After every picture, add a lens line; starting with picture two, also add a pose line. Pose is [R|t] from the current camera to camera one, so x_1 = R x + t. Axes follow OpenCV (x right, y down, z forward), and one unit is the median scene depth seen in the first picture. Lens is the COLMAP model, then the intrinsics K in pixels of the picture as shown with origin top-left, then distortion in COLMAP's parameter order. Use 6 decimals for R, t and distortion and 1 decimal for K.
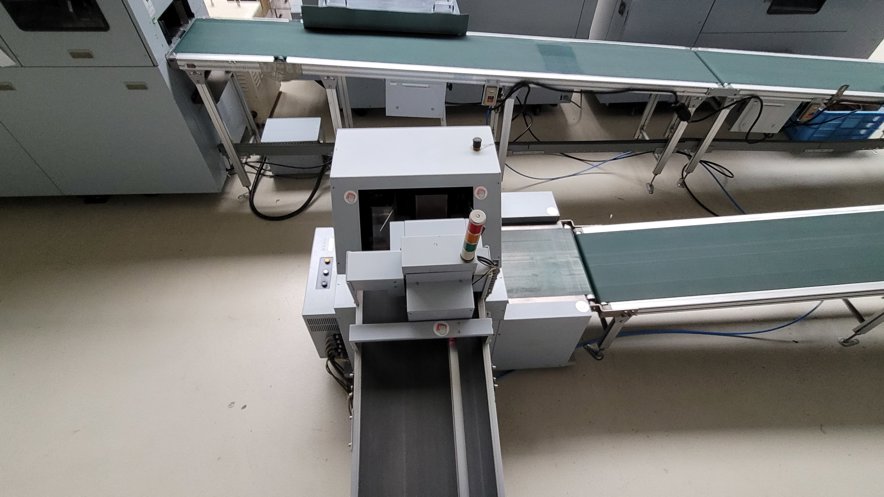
lens RADIAL K [[422.4, 0, 445.1], [0, 422.4, 245.2], [0, 0, 1]] dist [0.000442, -0.000593]
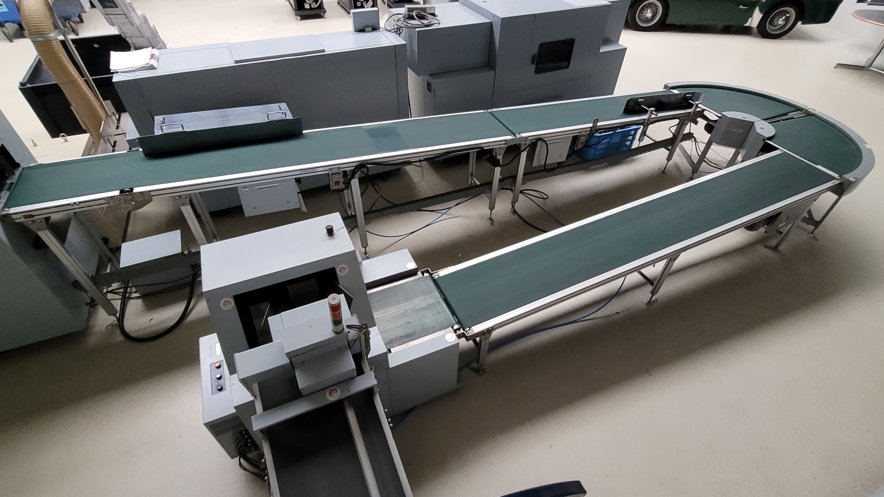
lens RADIAL K [[422.4, 0, 445.1], [0, 422.4, 245.2], [0, 0, 1]] dist [0.000442, -0.000593]
pose [[0.937457, -0.240386, 0.251771, 0.054500], [0.266008, 0.961225, -0.072708, -0.020509], [-0.224531, 0.135134, 0.965052, -0.170707]]
